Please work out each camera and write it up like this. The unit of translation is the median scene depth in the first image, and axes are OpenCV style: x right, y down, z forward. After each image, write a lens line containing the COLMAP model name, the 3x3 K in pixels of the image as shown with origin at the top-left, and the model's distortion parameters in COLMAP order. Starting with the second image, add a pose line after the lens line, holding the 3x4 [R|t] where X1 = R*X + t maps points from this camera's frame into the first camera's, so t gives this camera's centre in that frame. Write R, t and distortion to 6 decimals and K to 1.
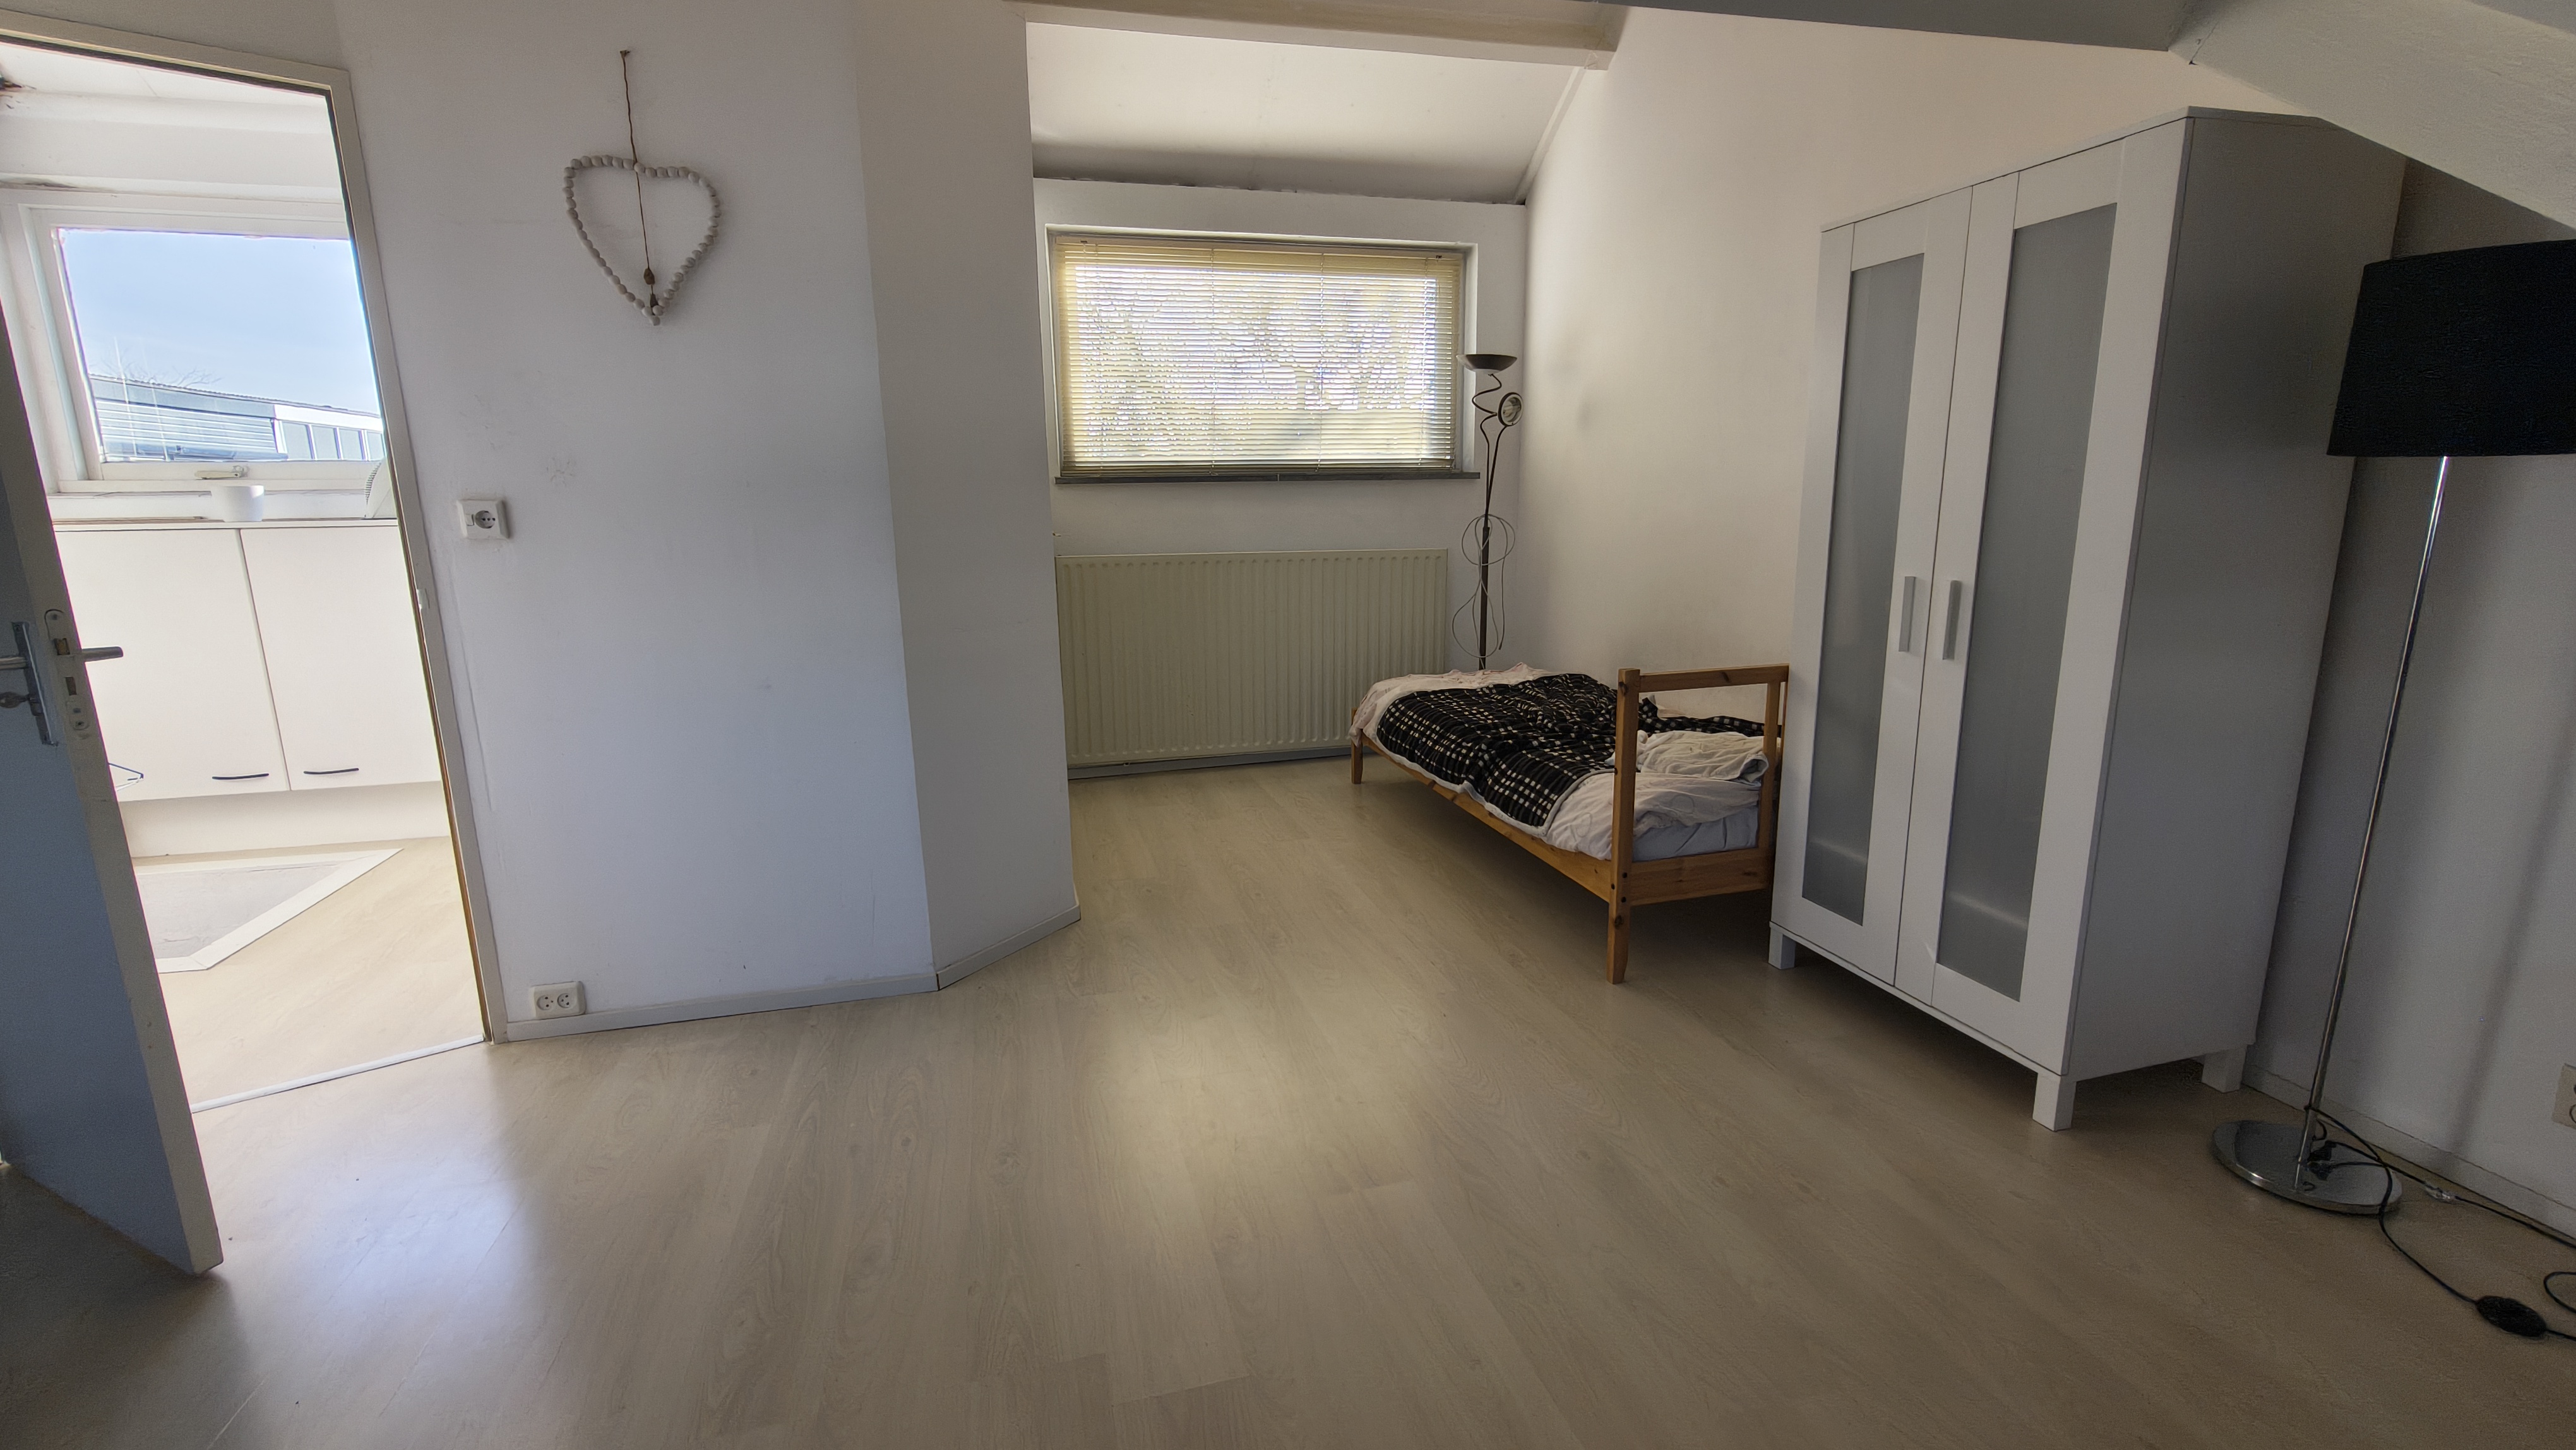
lens RADIAL K [[1093.1, 0, 1290.6], [0, 1093.1, 722.2], [0, 0, 1]] dist [-0.000084, -0.001454]
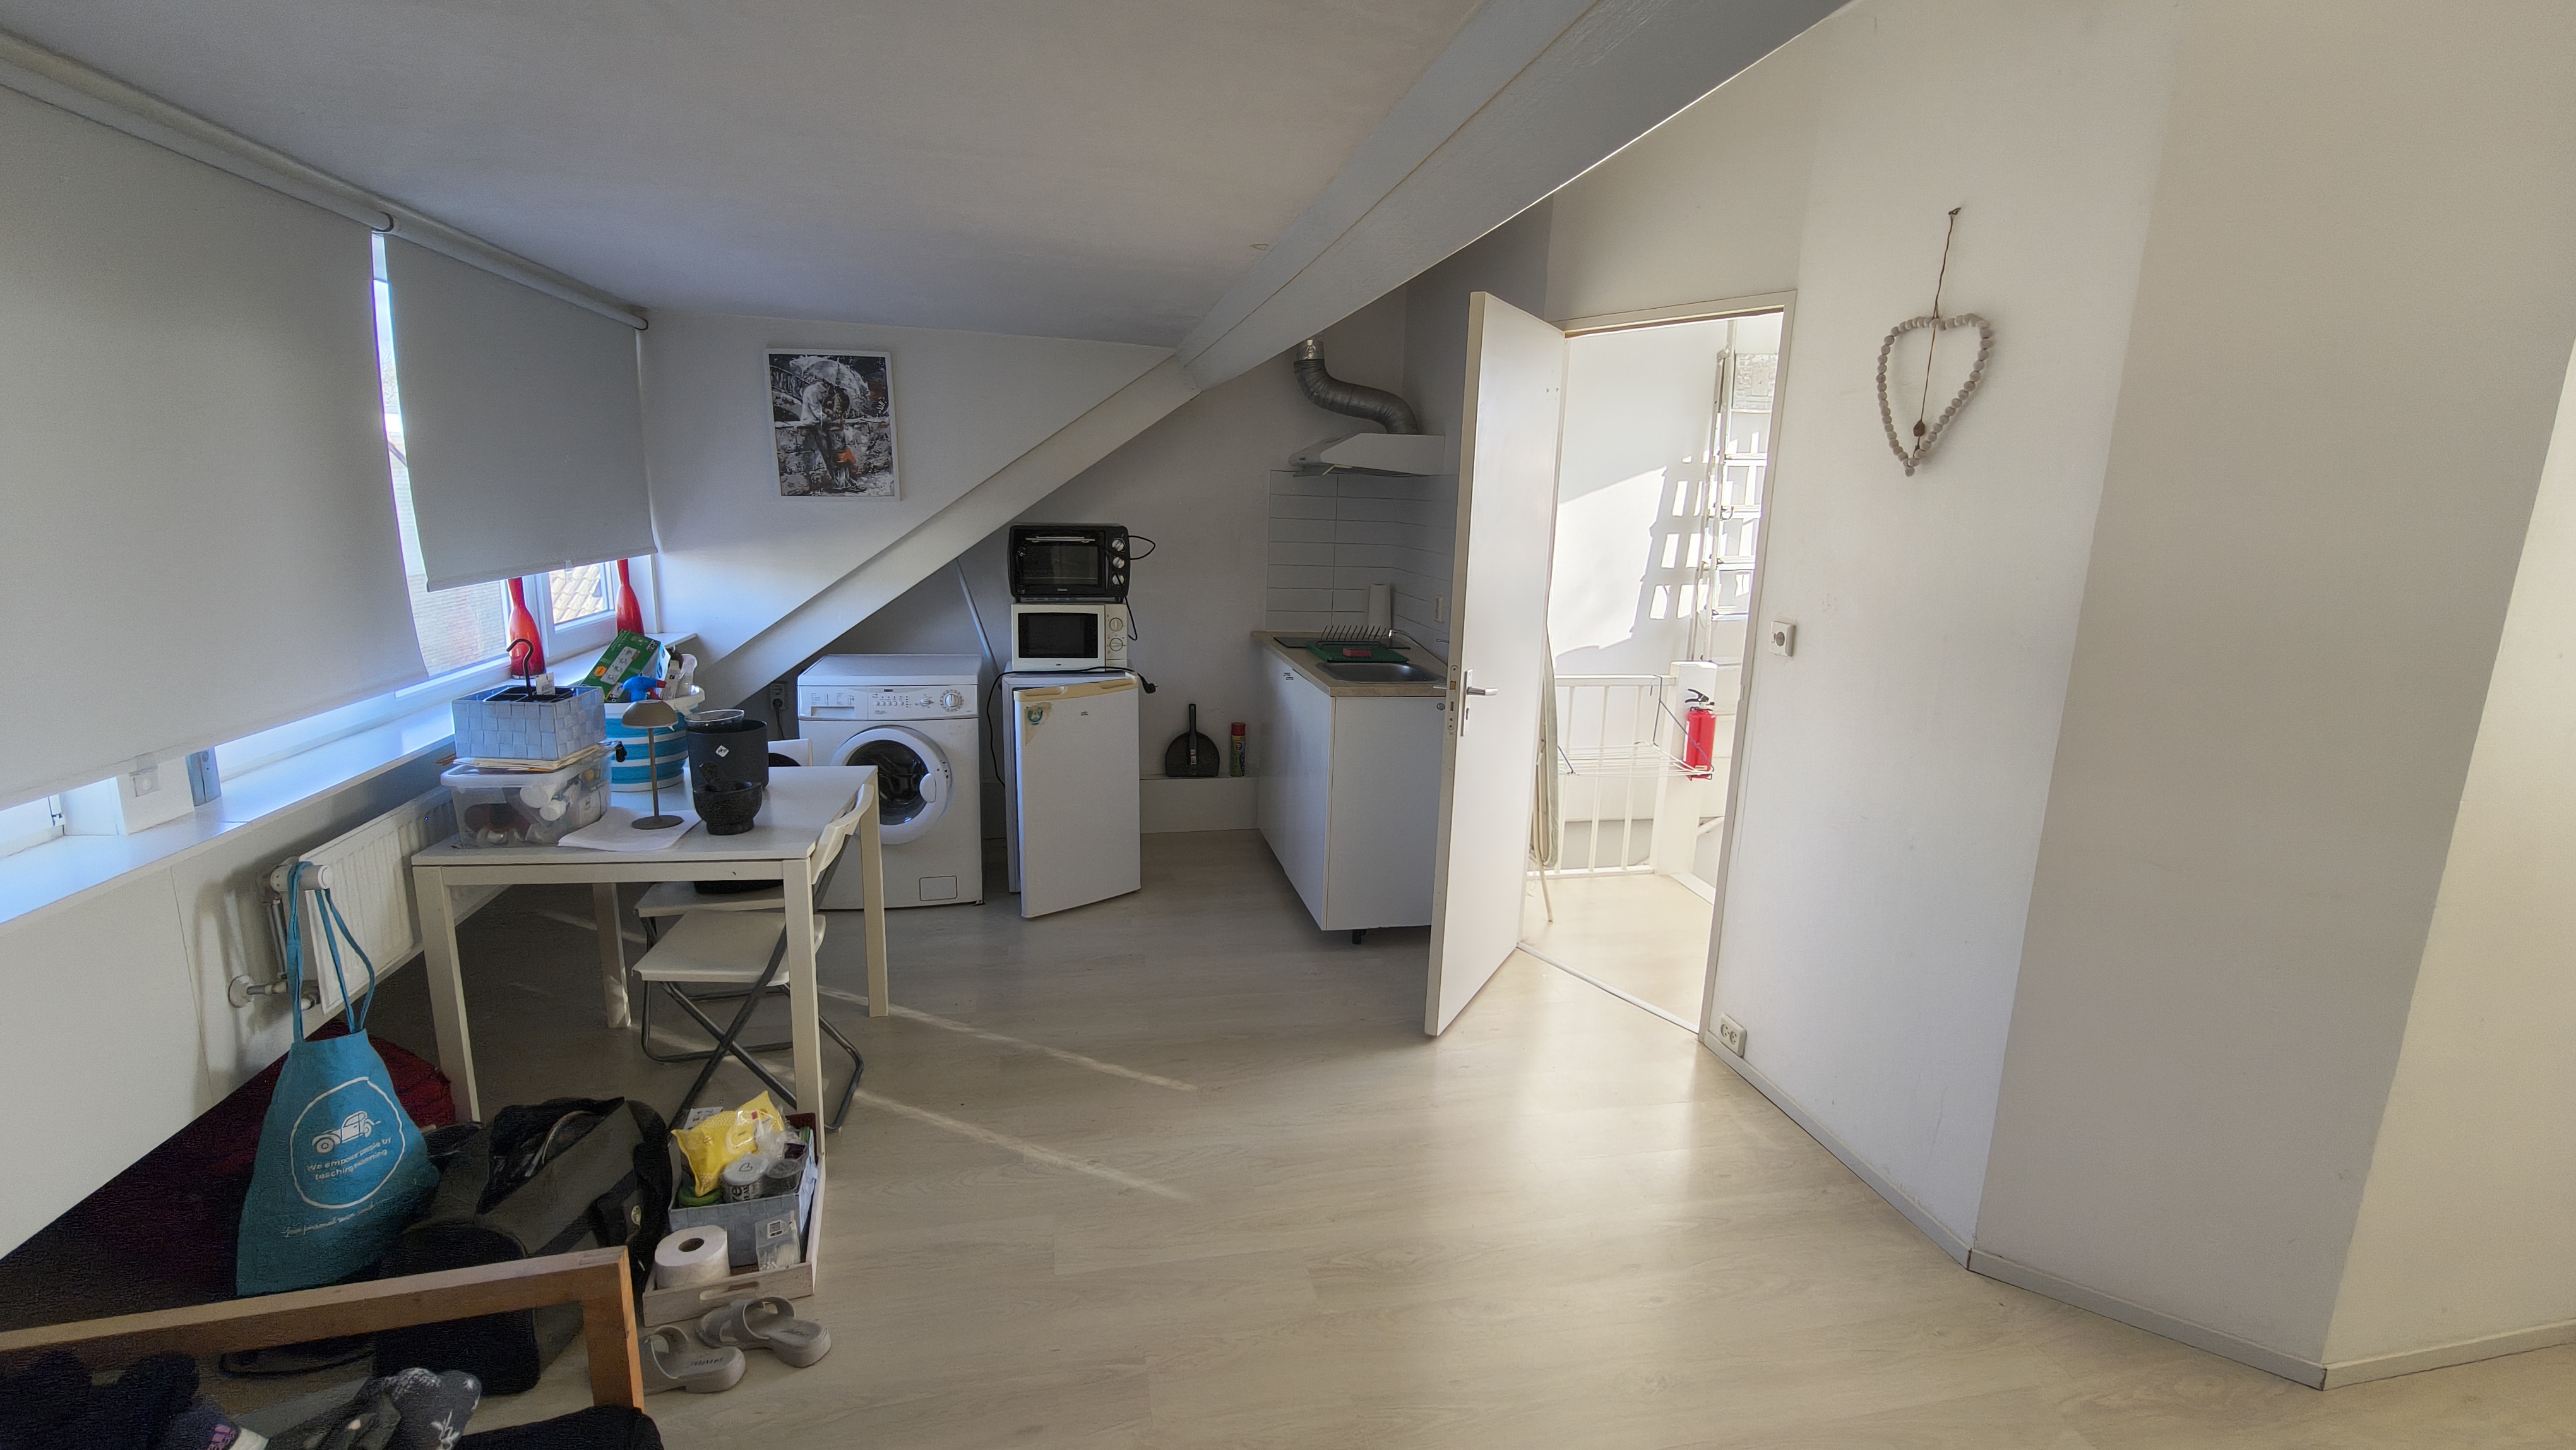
lens RADIAL K [[1093.1, 0, 1290.6], [0, 1093.1, 722.2], [0, 0, 1]] dist [-0.000084, -0.001454]
pose [[-0.054627, 0.211077, -0.975942, 0.473383], [-0.232676, 0.947803, 0.218015, -0.229560], [0.971019, 0.238987, -0.002663, 0.489753]]
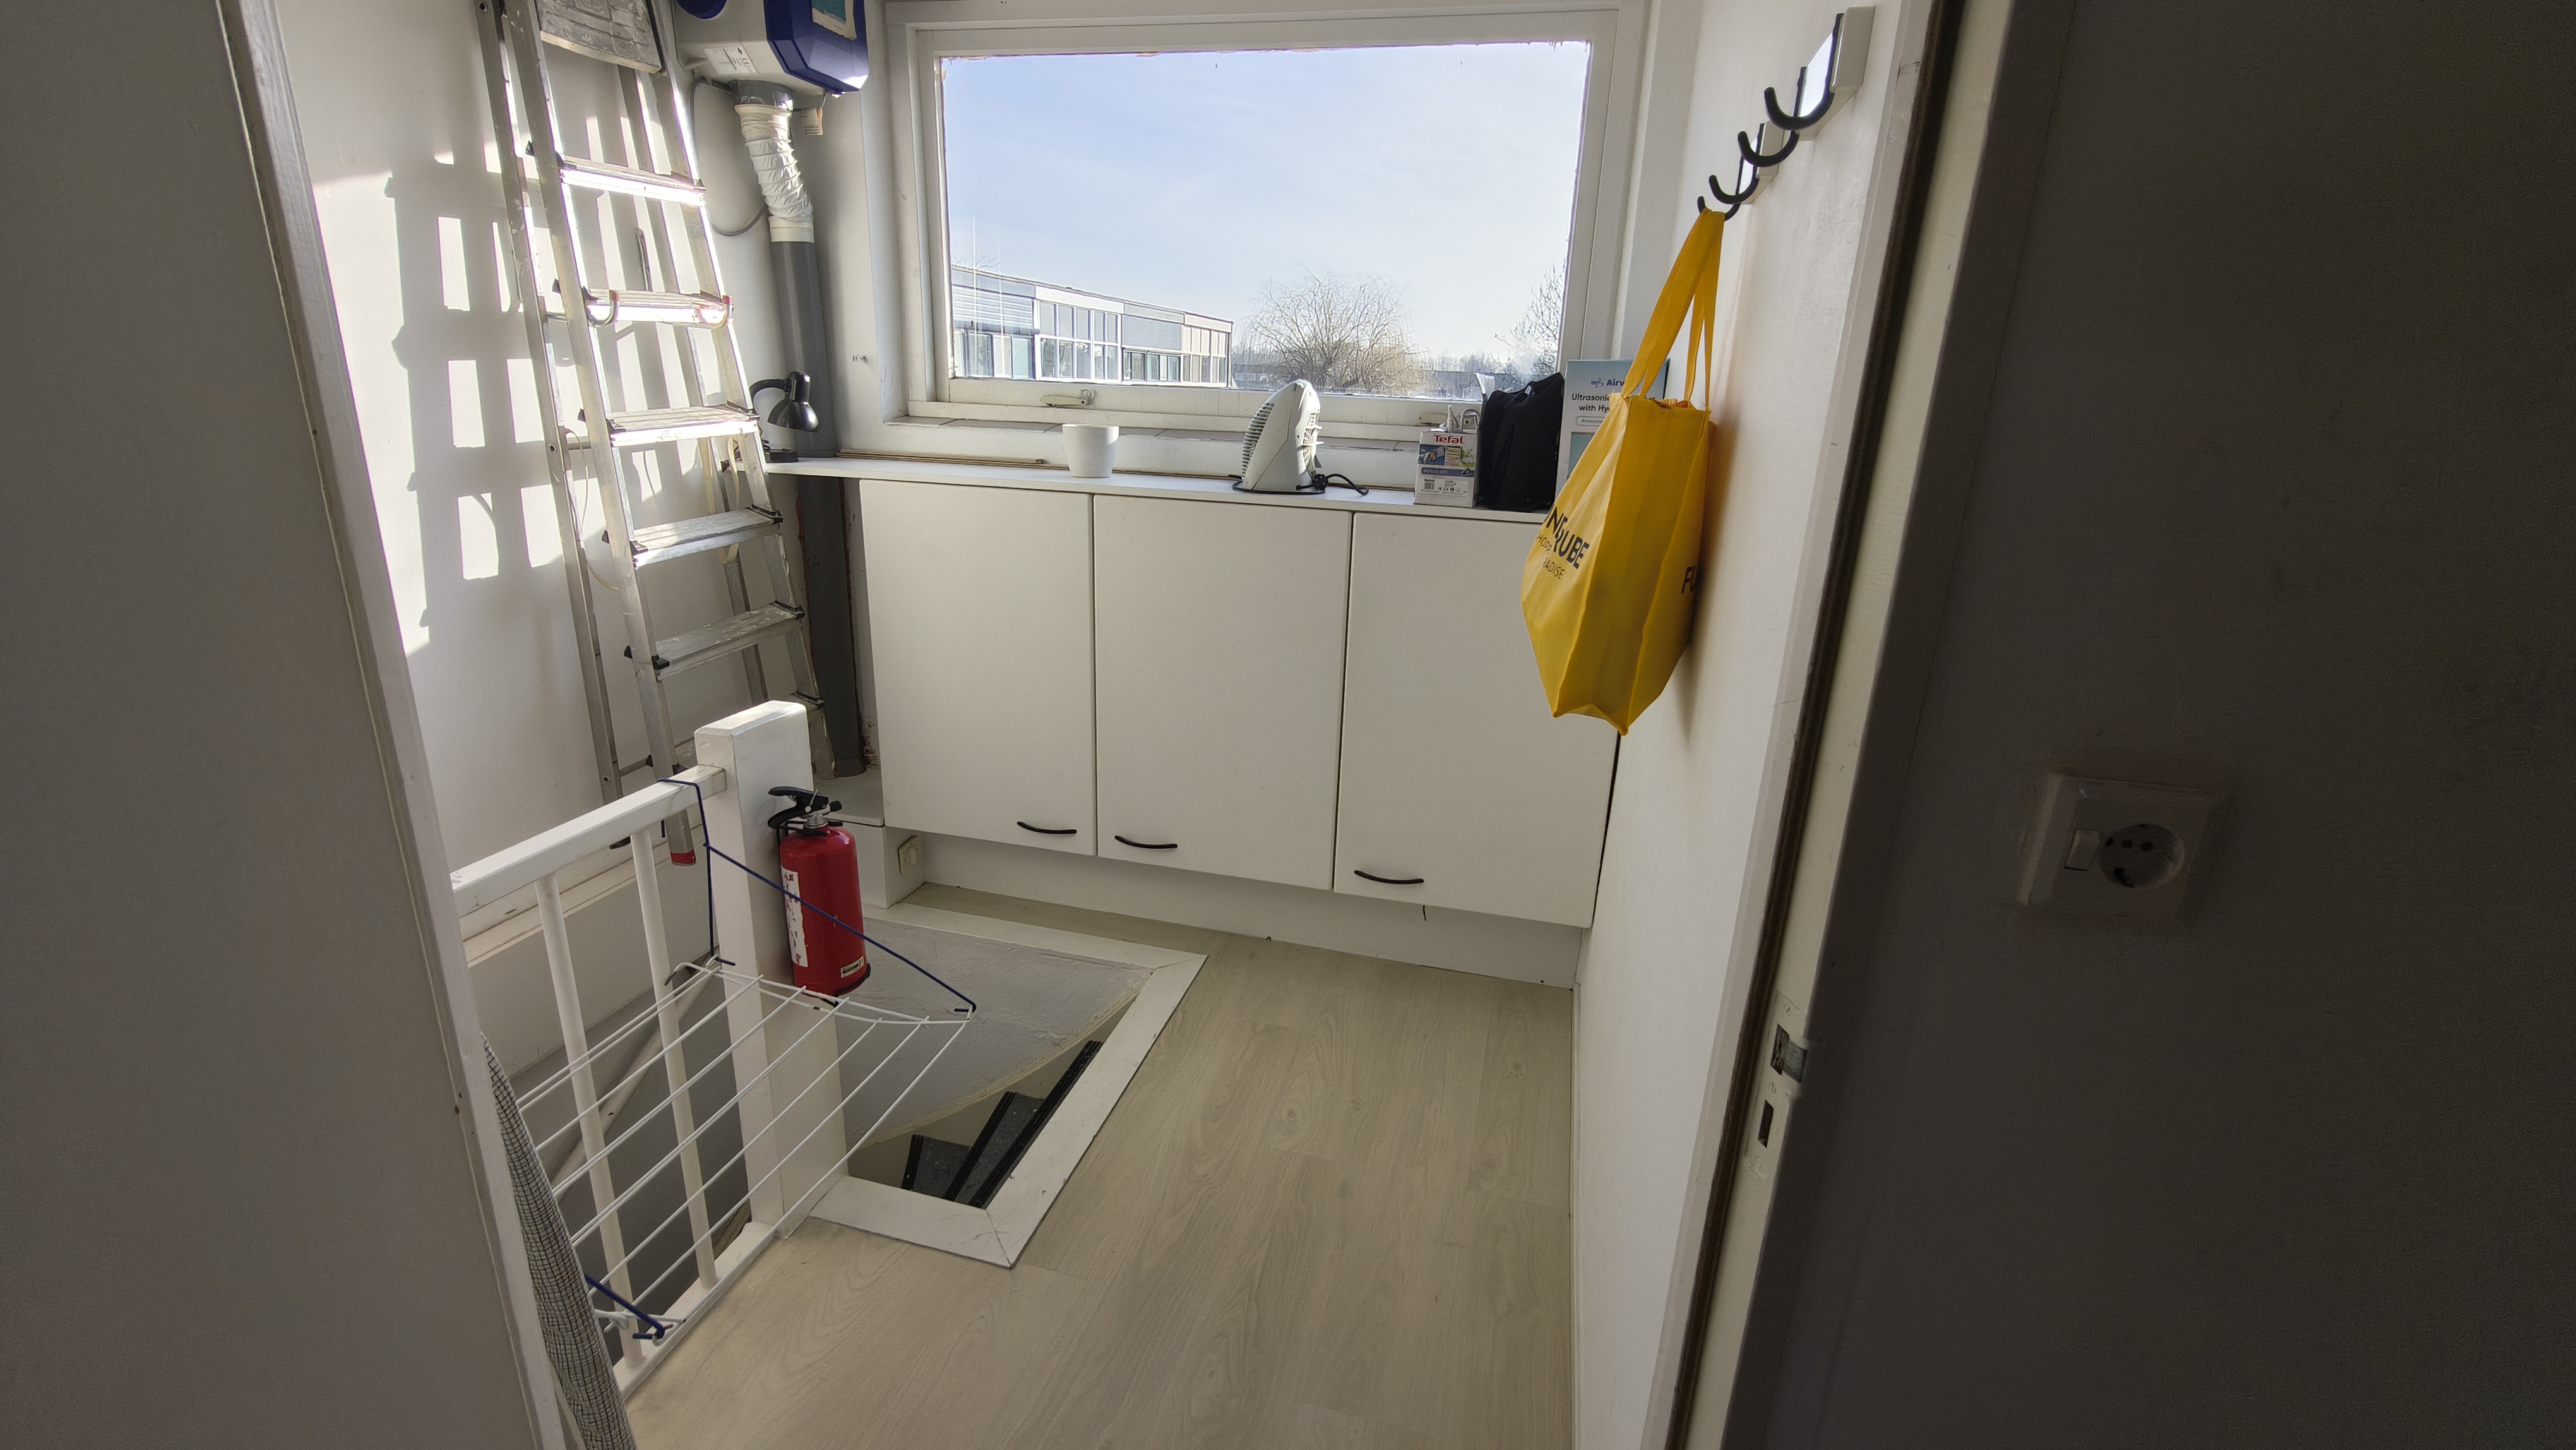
lens RADIAL K [[1093.1, 0, 1290.6], [0, 1093.1, 722.2], [0, 0, 1]] dist [-0.000084, -0.001454]
pose [[0.873834, 0.189358, -0.447837, -0.783829], [-0.147356, 0.980869, 0.127212, -0.214010], [0.463358, -0.045171, 0.885019, 0.669041]]
